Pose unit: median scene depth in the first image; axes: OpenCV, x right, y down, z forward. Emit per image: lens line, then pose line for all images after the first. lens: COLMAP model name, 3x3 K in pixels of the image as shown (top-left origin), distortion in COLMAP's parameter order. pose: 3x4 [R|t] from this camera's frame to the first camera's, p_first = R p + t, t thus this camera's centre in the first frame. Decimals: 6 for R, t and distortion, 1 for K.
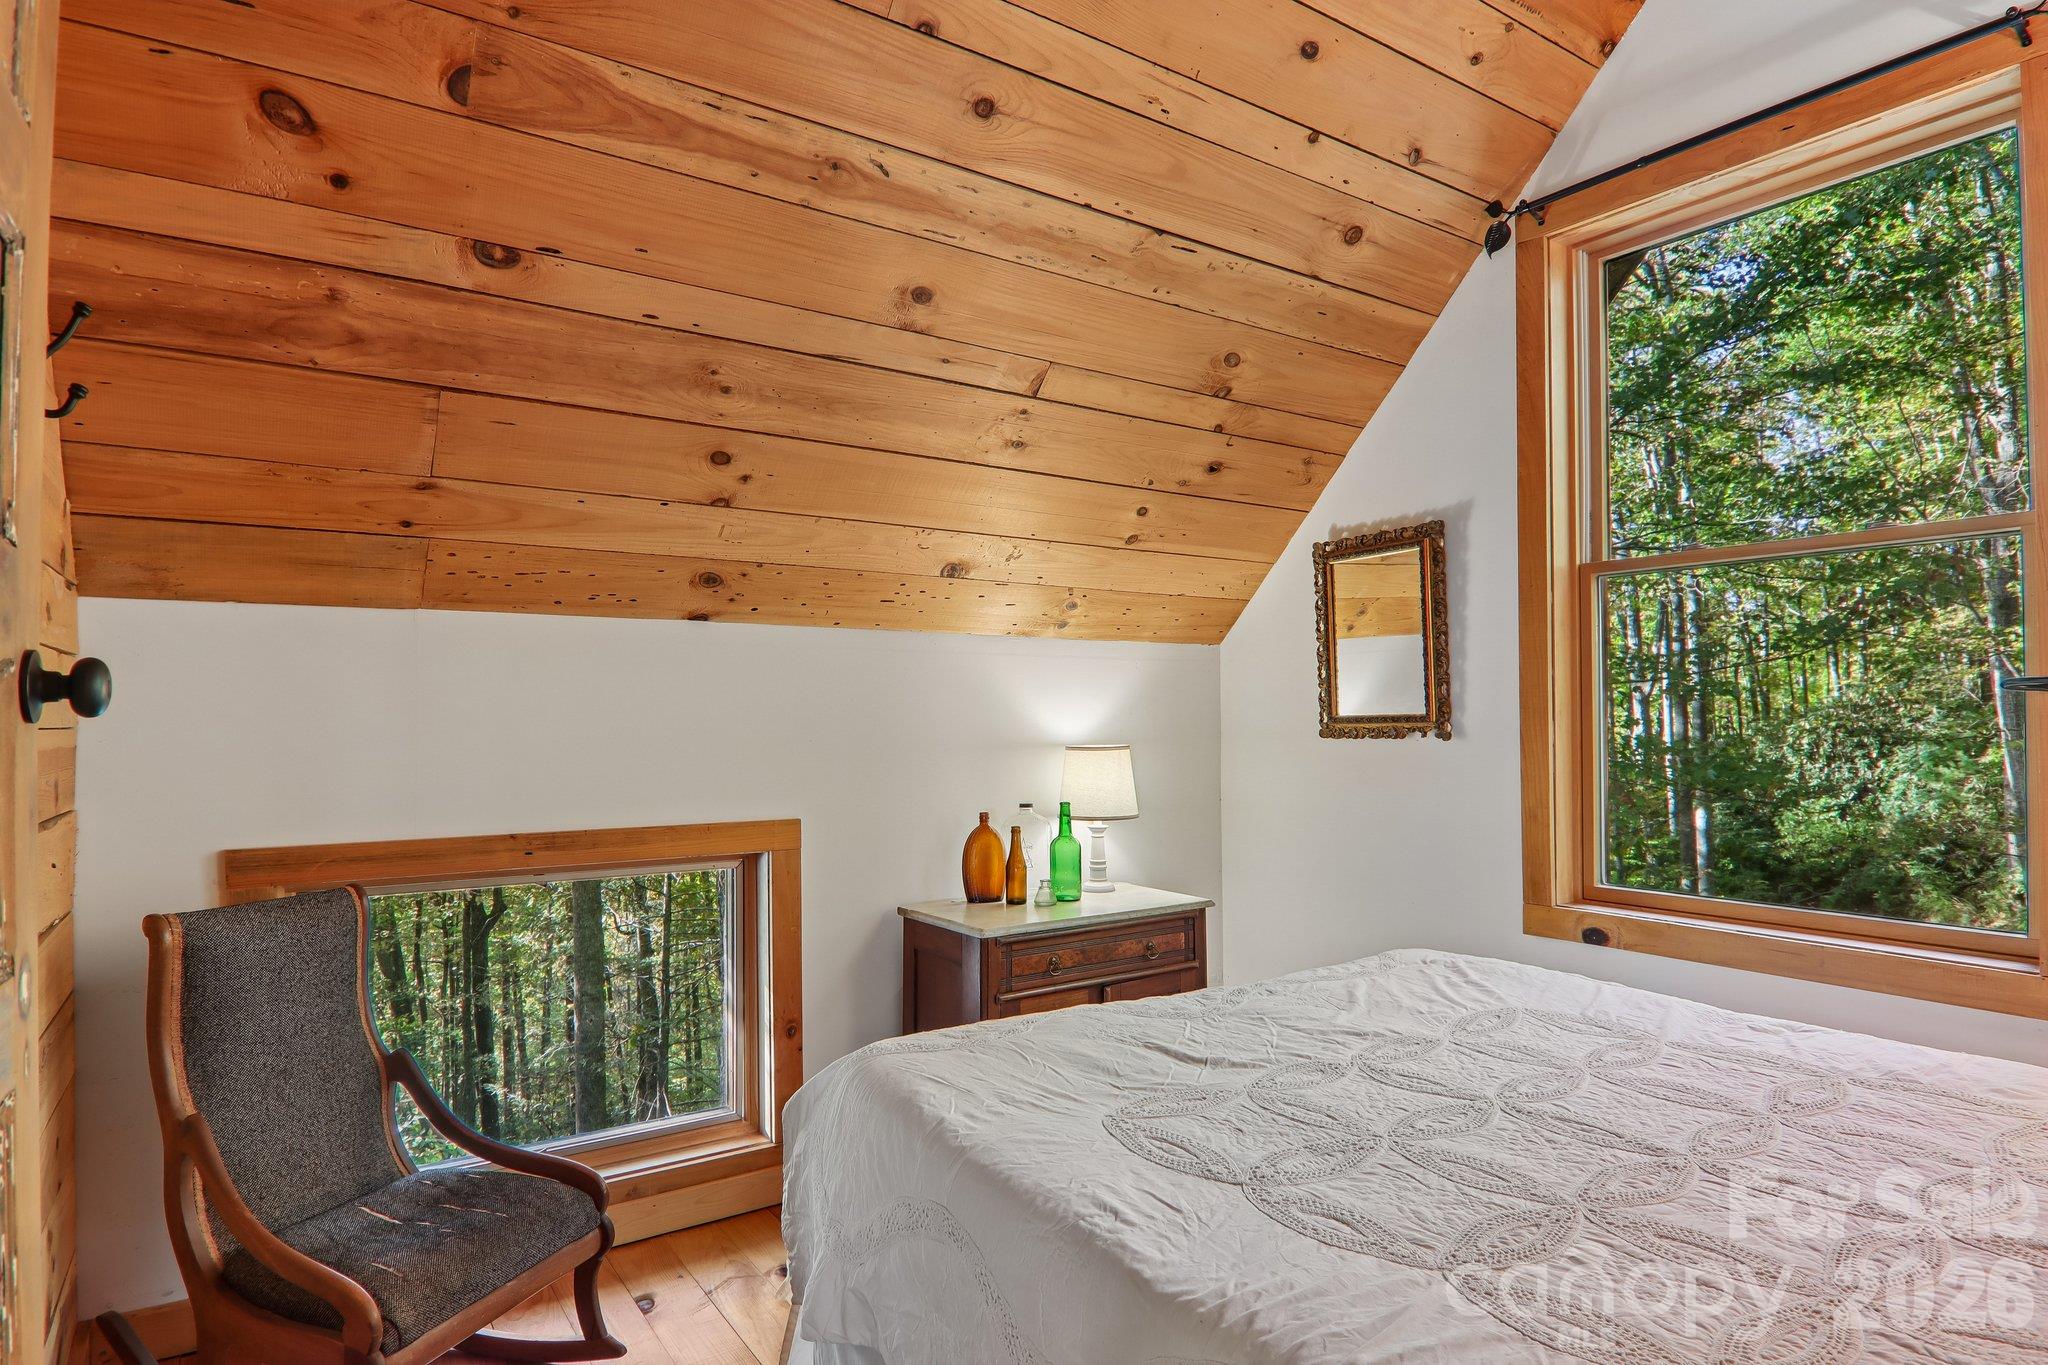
lens RADIAL K [[1135.6, 0, 1028.9], [0, 1135.6, 703.3], [0, 0, 1]] dist [0.006230, -0.021908]
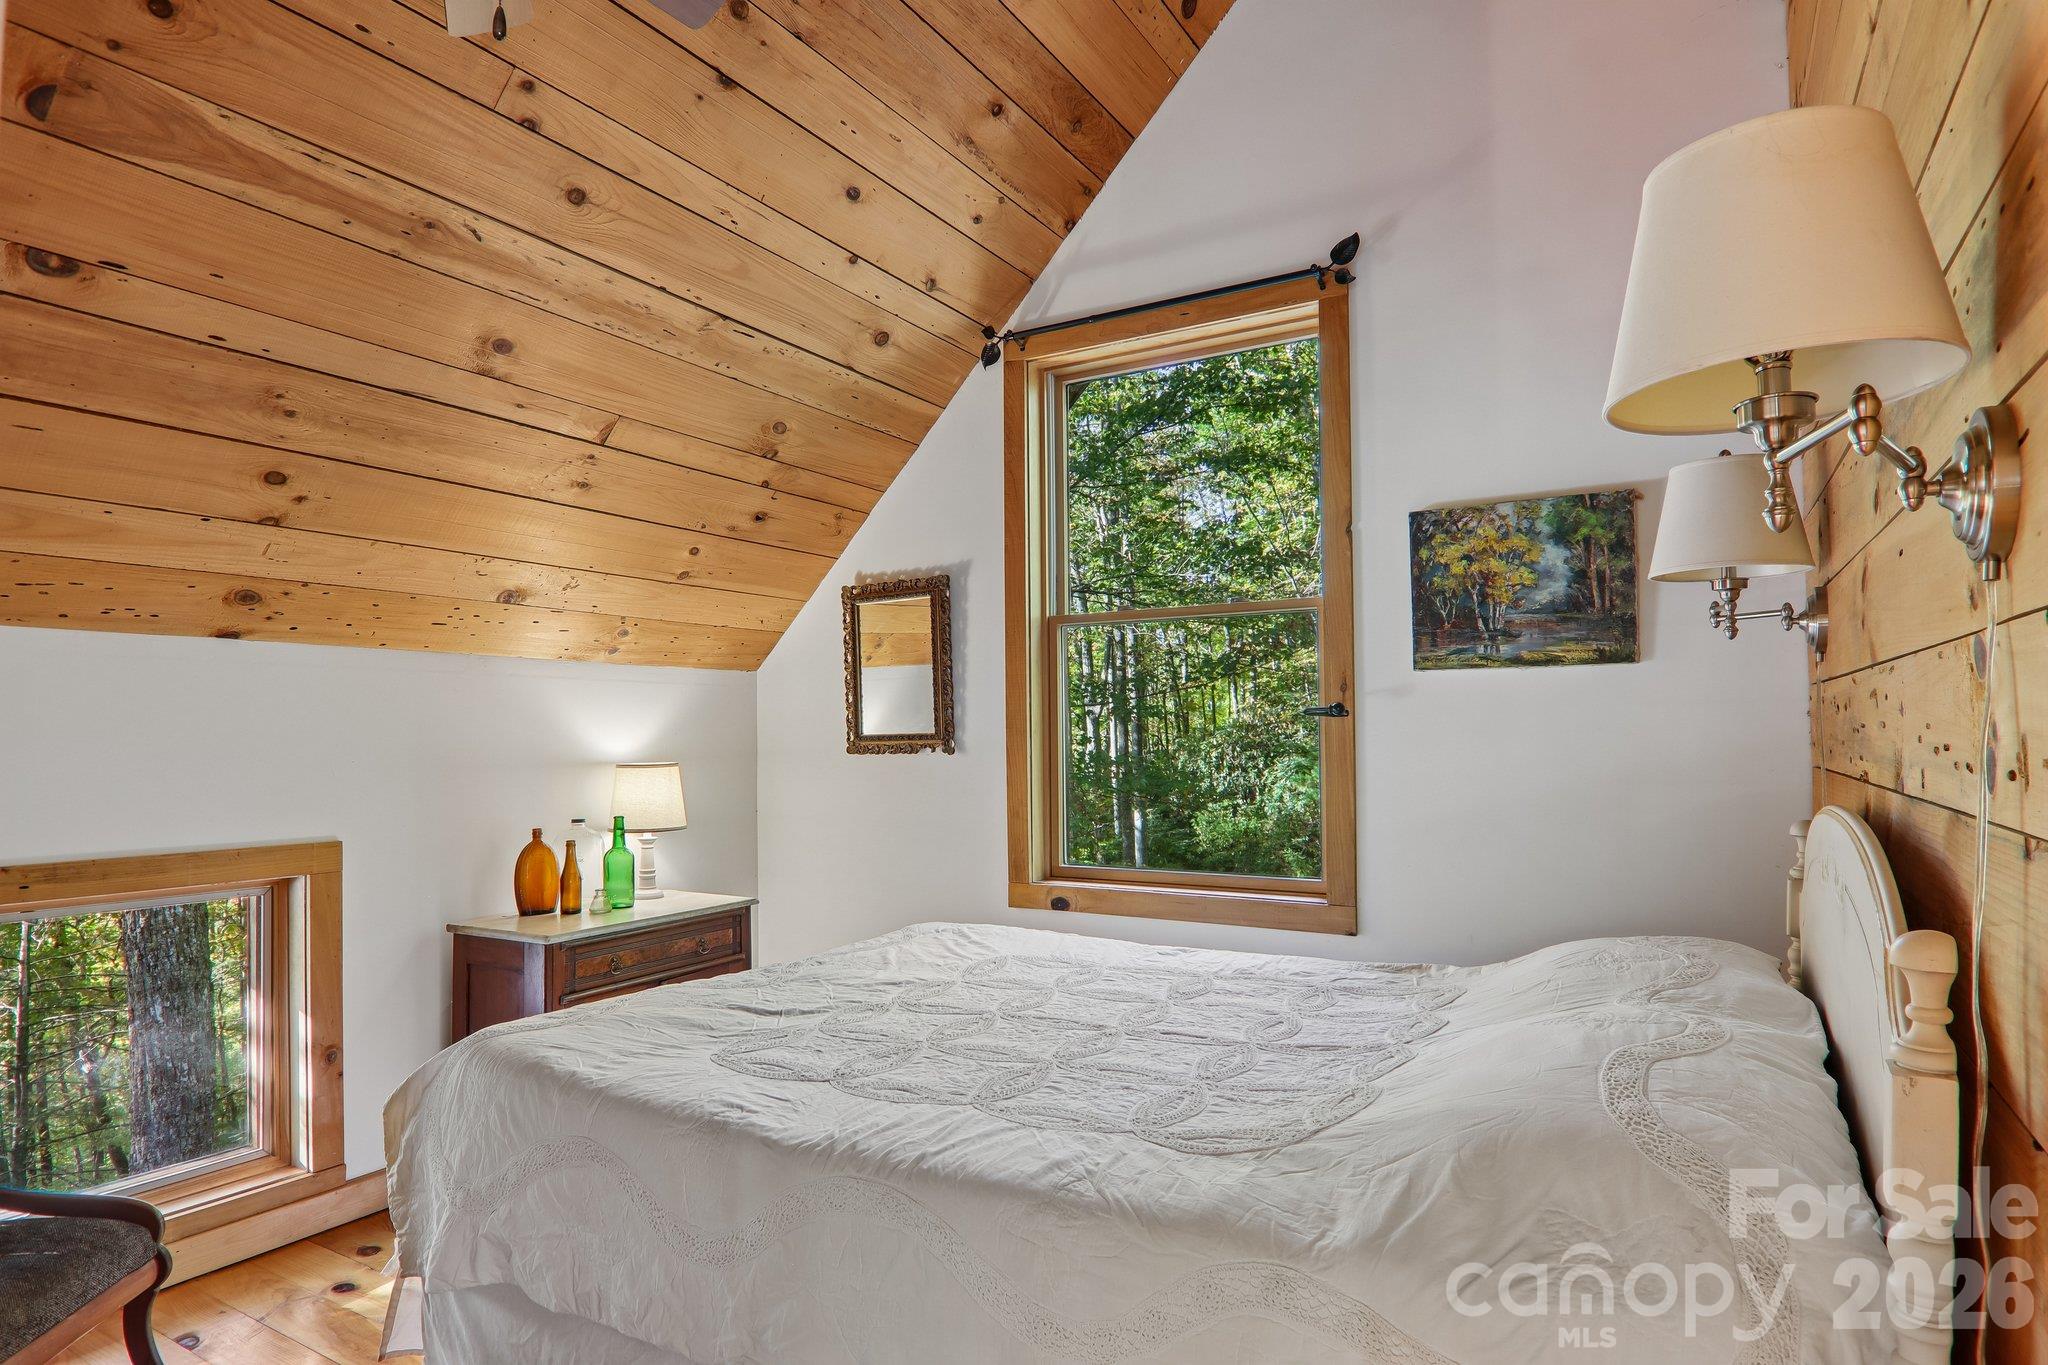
lens RADIAL K [[1135.6, 0, 1028.9], [0, 1135.6, 703.3], [0, 0, 1]] dist [0.006230, -0.021908]
pose [[0.905554, 0.007696, 0.424161, -0.086698], [-0.000182, 0.999842, -0.017754, -0.000770], [-0.424231, 0.016000, 0.905413, -0.165582]]
